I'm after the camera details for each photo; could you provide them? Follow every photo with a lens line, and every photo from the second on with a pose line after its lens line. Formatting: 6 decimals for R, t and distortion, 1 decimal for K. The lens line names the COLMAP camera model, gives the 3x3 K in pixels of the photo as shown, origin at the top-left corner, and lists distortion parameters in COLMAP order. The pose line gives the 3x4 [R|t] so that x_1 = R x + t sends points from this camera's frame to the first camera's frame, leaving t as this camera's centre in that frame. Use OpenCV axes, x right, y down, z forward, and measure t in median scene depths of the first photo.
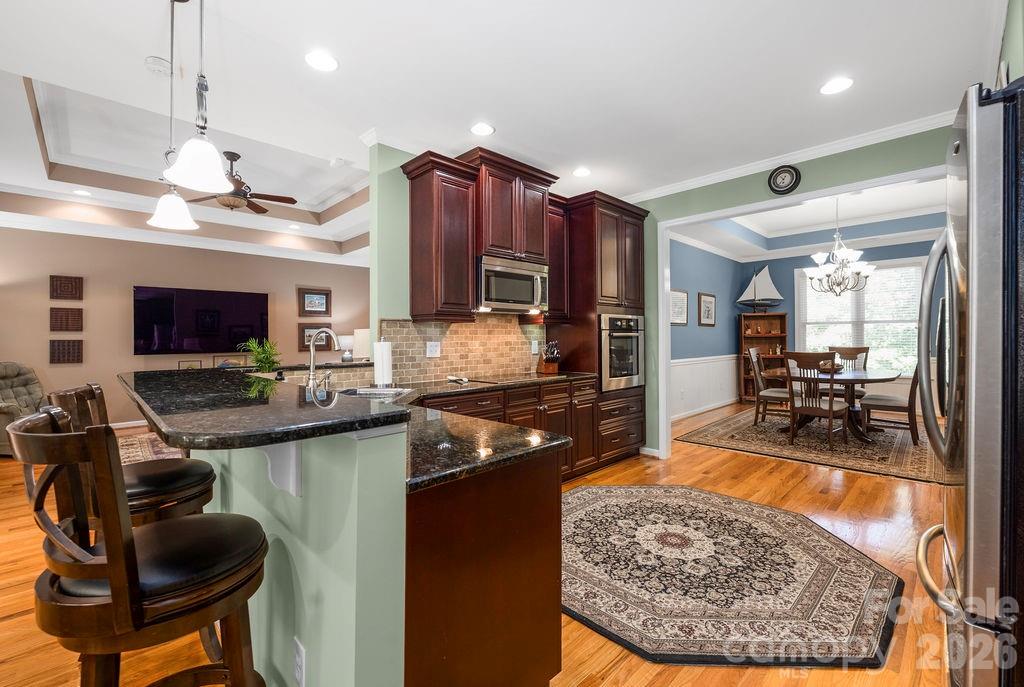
lens RADIAL K [[432.5, 0, 522.7], [0, 432.5, 337.5], [0, 0, 1]] dist [-0.002637, -0.000211]
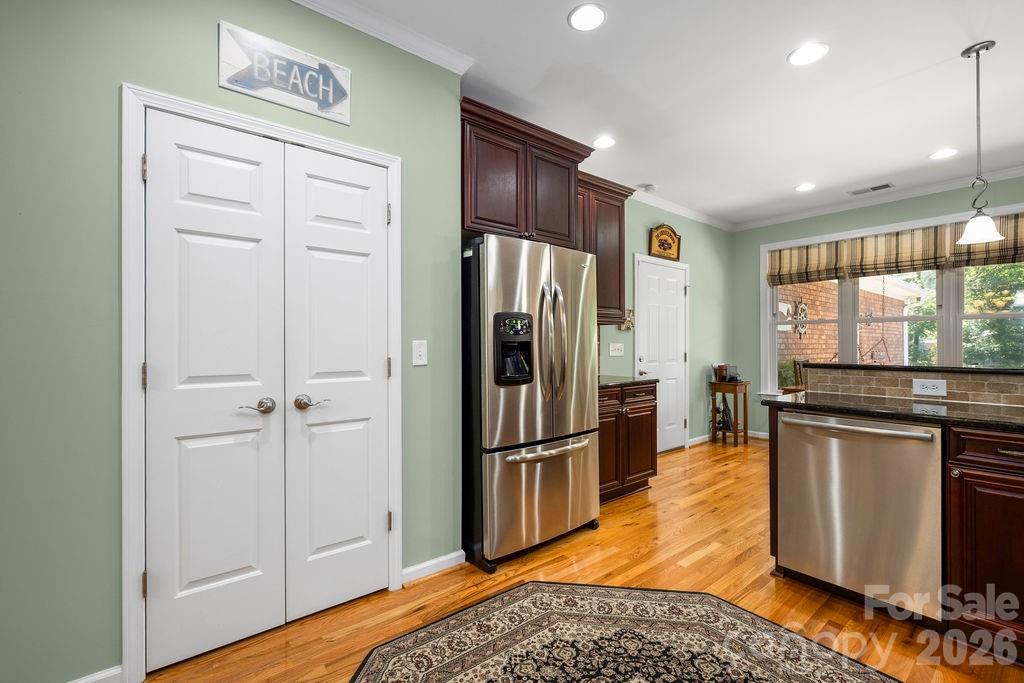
lens RADIAL K [[444.5, 0, 517.0], [0, 444.5, 344.0], [0, 0, 1]] dist [-0.002155, -0.000067]
pose [[-0.994859, 0.009083, 0.100859, 0.470831], [0.008769, 0.999955, -0.003558, 0.018952], [-0.100887, -0.002656, -0.994894, 1.539256]]
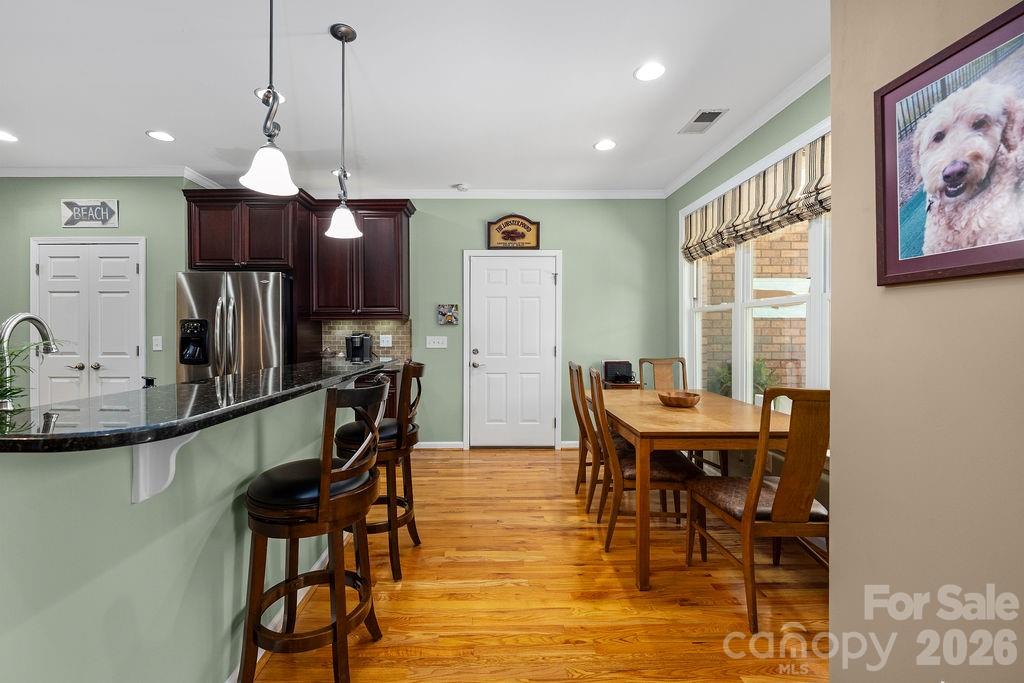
lens RADIAL K [[436.7, 0, 497.1], [0, 436.7, 334.5], [0, 0, 1]] dist [-0.007484, 0.000122]
pose [[-0.716204, 0.006061, 0.697864, -1.179413], [0.006194, 0.999978, -0.002329, 0.011855], [-0.697863, 0.002655, -0.716226, 0.942186]]
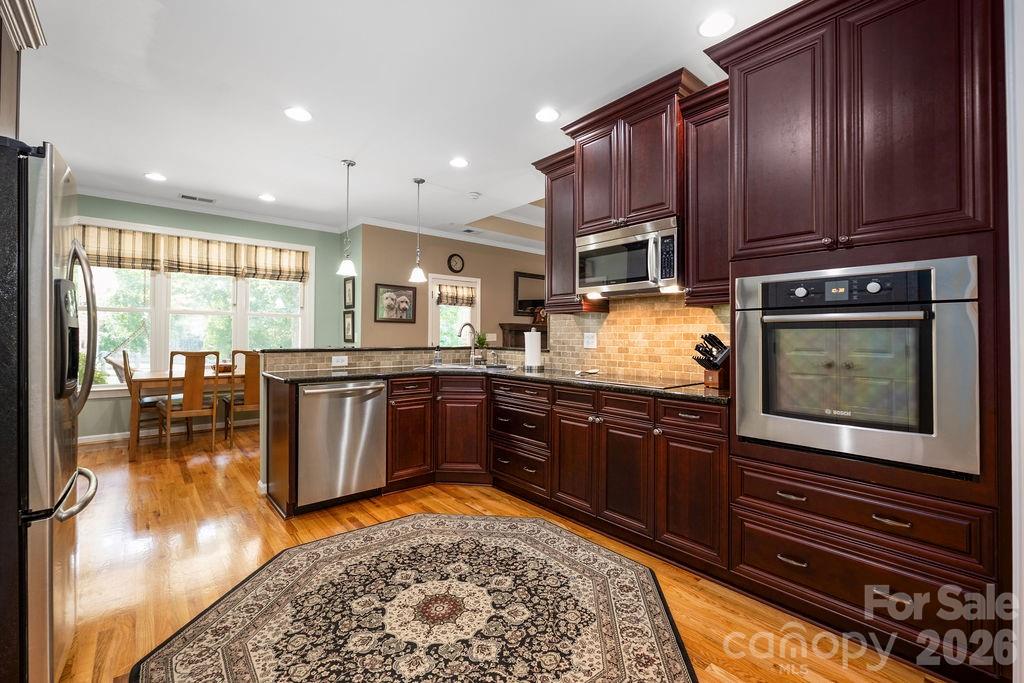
lens RADIAL K [[439.4, 0, 507.7], [0, 439.4, 332.9], [0, 0, 1]] dist [-0.002131, 0.000155]
pose [[-0.084390, 0.001469, -0.996432, 1.115358], [-0.004571, 0.999988, 0.001861, 0.012858], [0.996422, 0.004711, -0.084383, 1.230906]]
